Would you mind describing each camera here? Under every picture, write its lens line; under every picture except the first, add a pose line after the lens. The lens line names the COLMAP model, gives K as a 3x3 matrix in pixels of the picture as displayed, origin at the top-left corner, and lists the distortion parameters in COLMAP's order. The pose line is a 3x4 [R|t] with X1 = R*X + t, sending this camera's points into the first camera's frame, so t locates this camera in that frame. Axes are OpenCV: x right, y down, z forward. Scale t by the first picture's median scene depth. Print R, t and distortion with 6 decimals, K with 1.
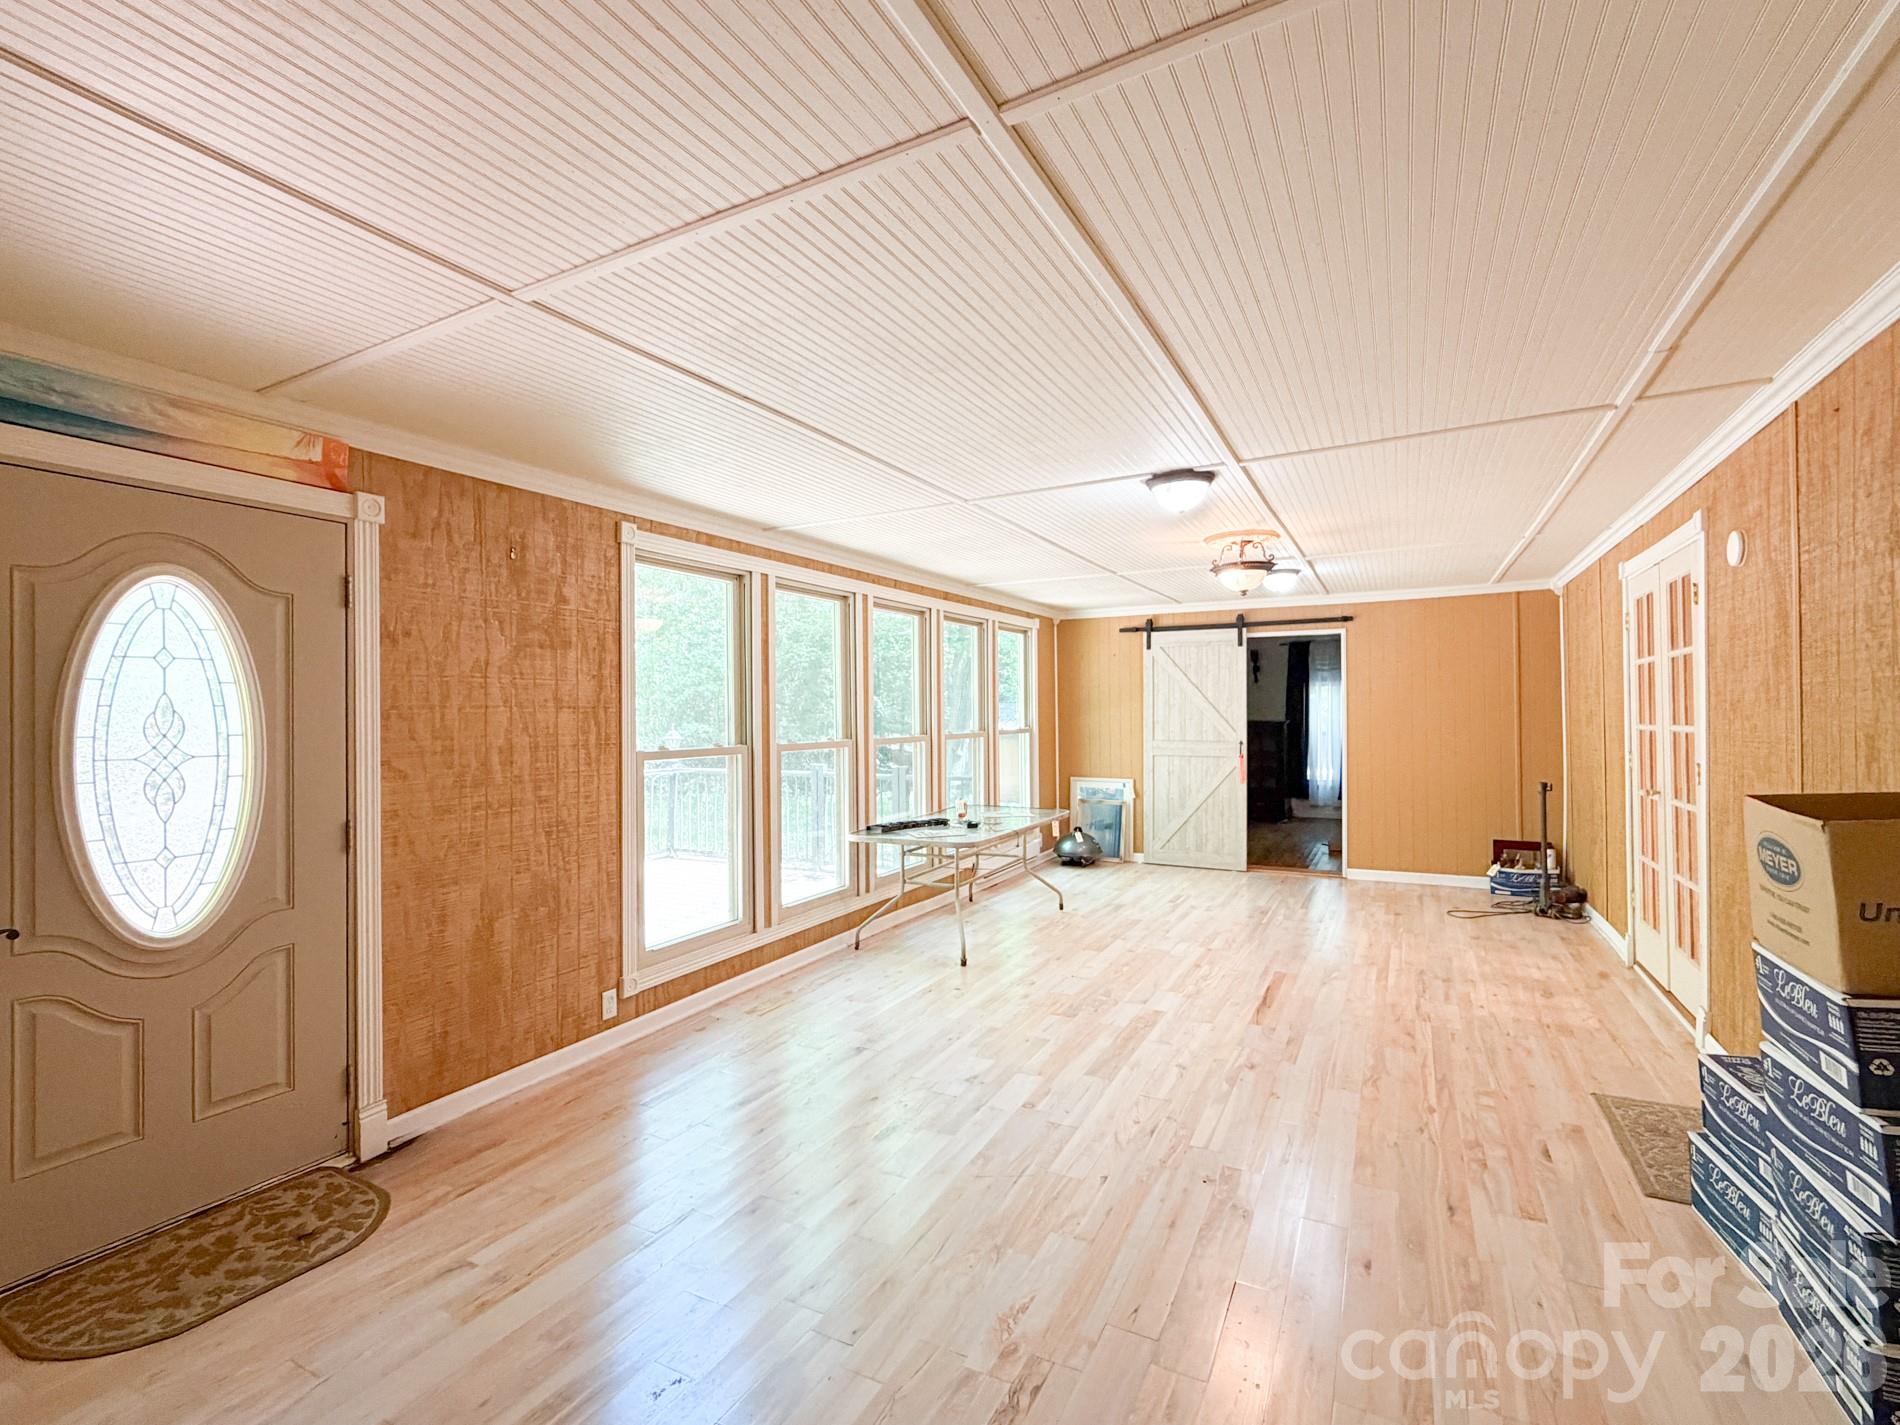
lens RADIAL K [[868.4, 0, 947.8], [0, 868.4, 708.9], [0, 0, 1]] dist [0.000083, 0.000305]
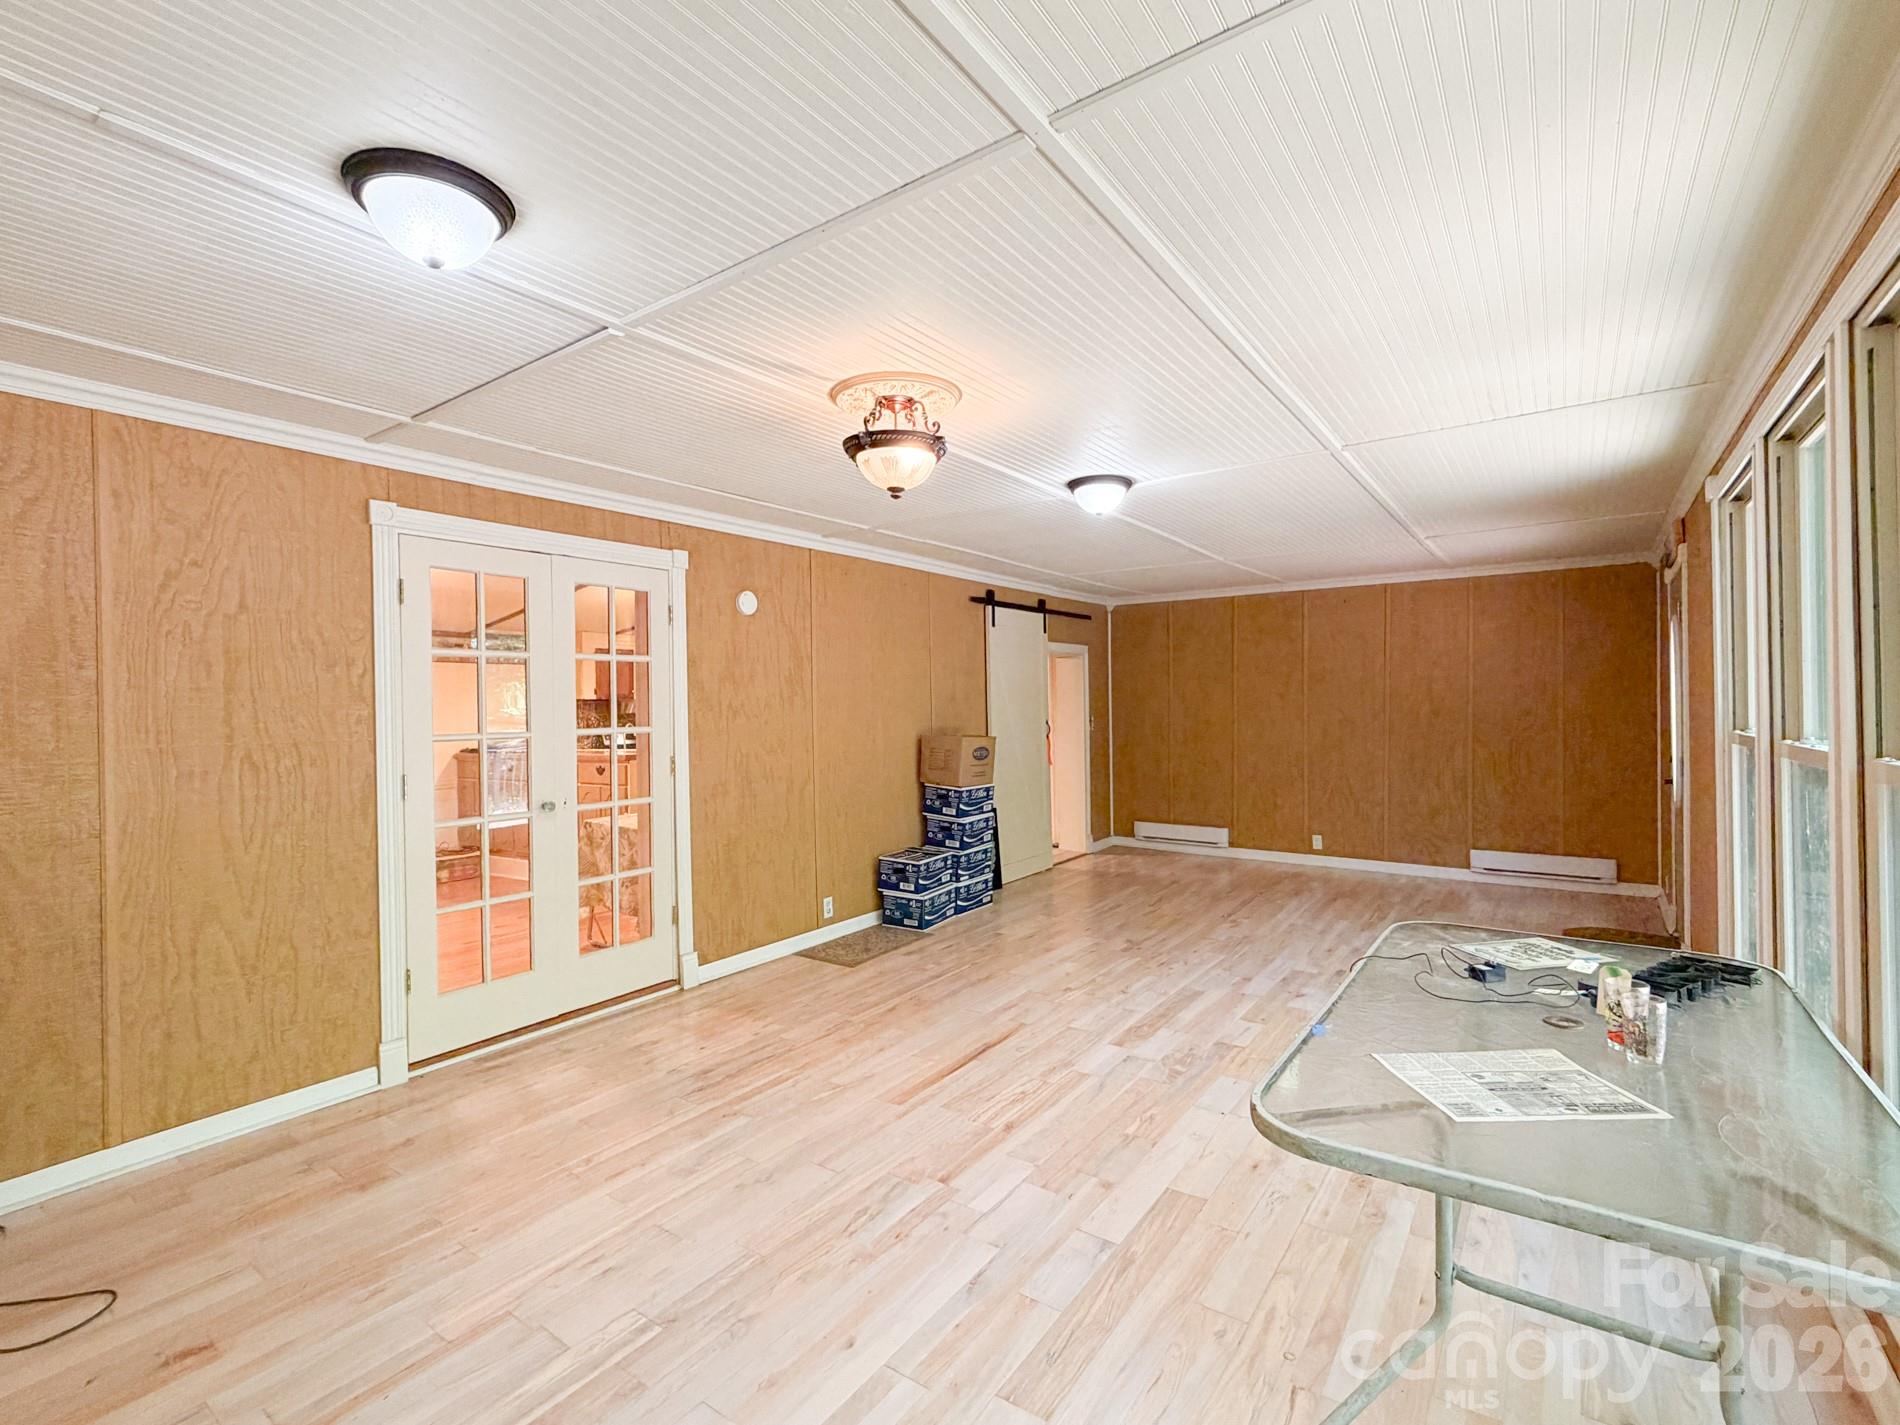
lens RADIAL K [[868.4, 0, 952.5], [0, 868.4, 708.0], [0, 0, 1]] dist [0.000083, 0.000305]
pose [[-0.990963, 0.025394, 0.131709, 0.299292], [0.024782, 0.999673, -0.006282, 0.012870], [-0.131825, -0.002961, -0.991269, 1.989889]]
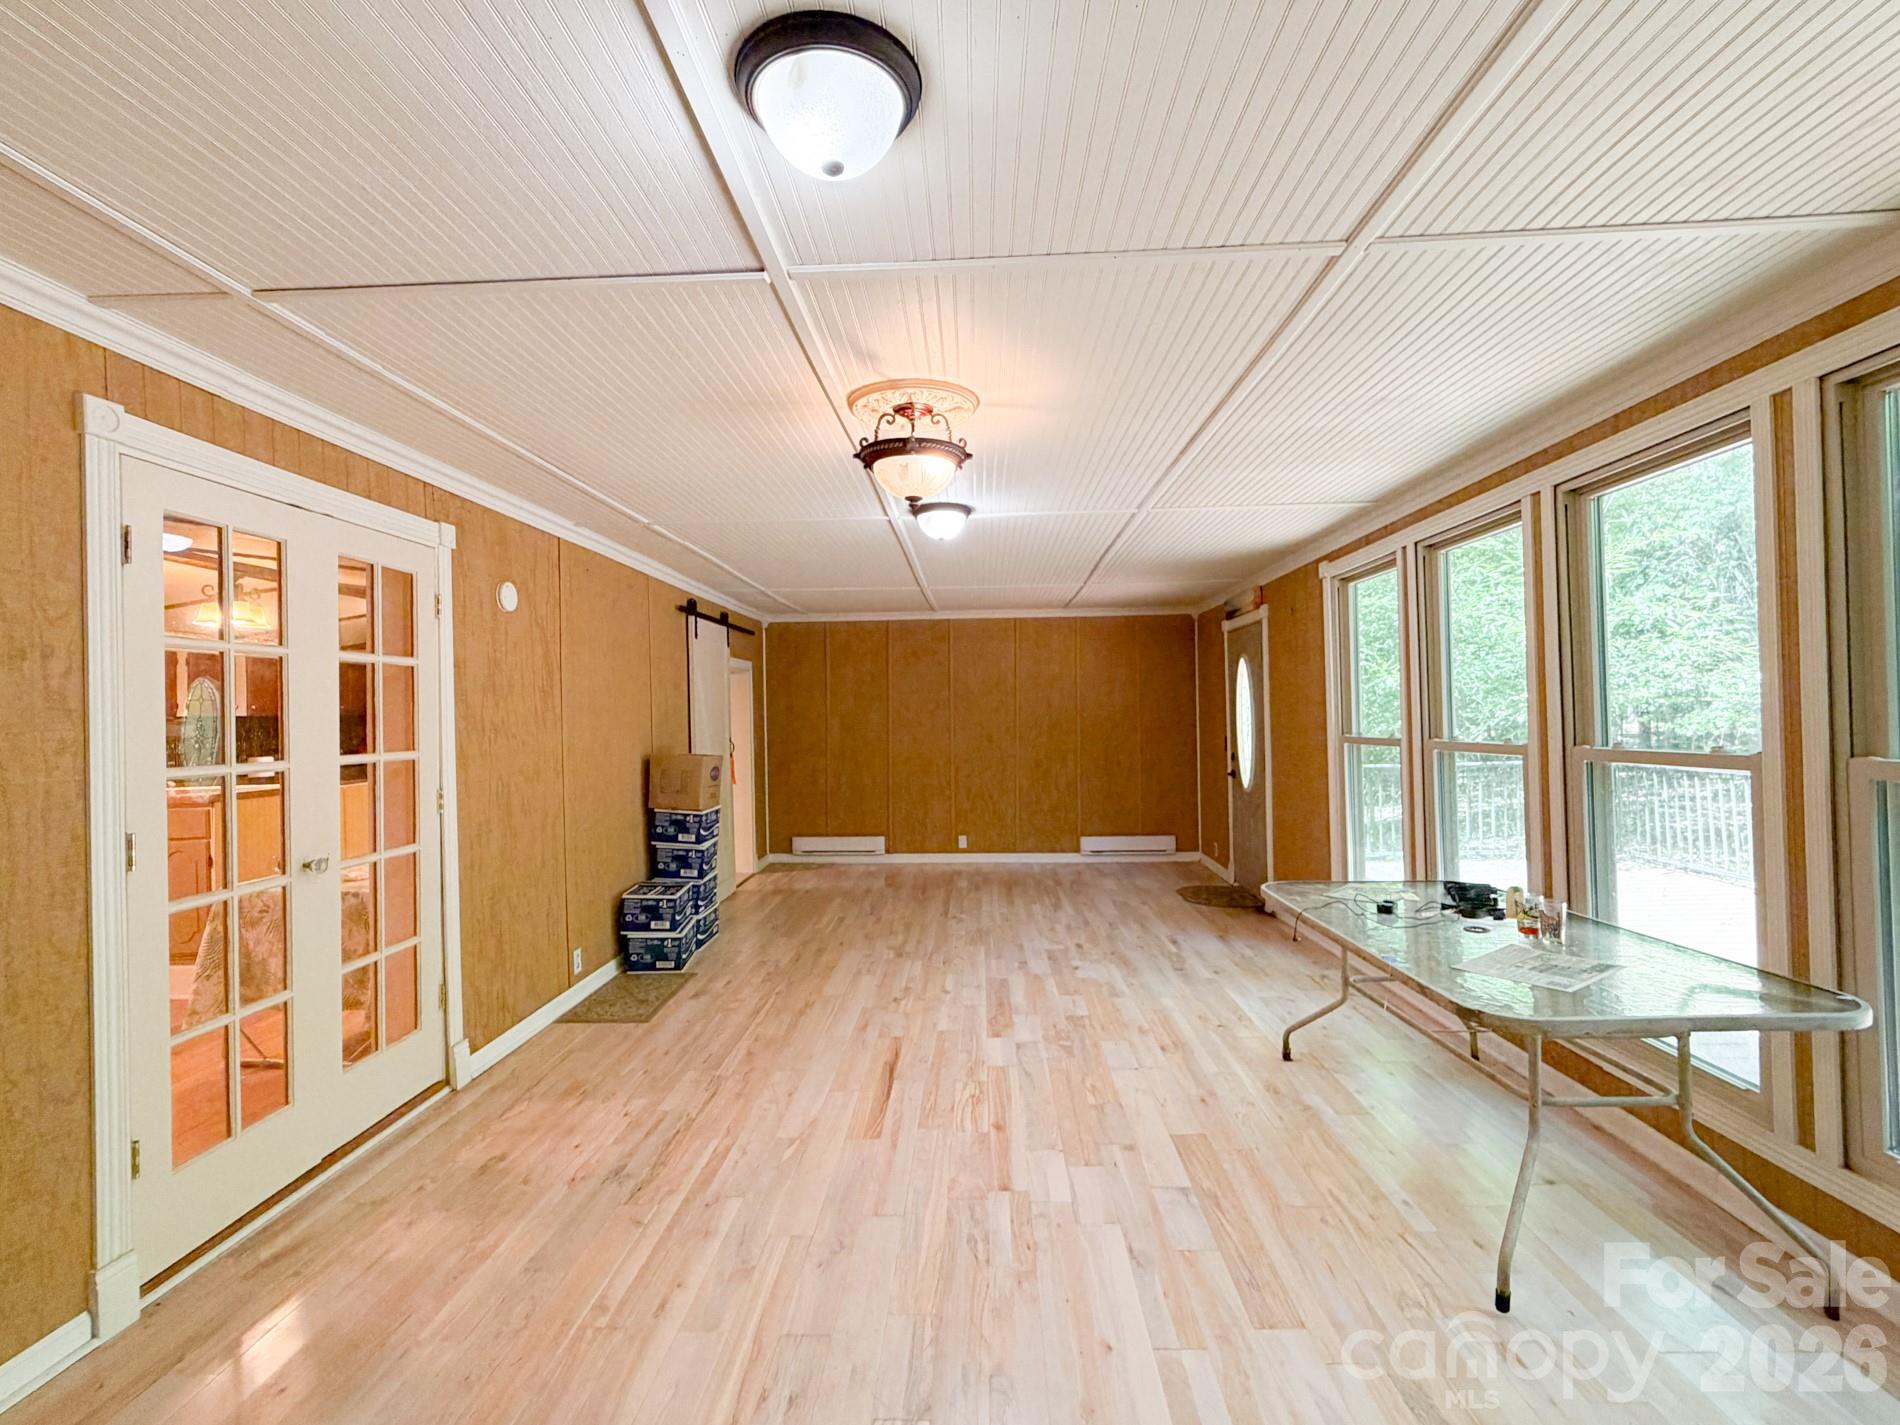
lens RADIAL K [[868.4, 0, 945.7], [0, 868.4, 711.6], [0, 0, 1]] dist [0.000083, 0.000305]
pose [[-0.901527, 0.026828, -0.431890, 0.722788], [0.032808, 0.999441, -0.006400, 0.004291], [0.431477, -0.019939, -0.901904, 1.924335]]
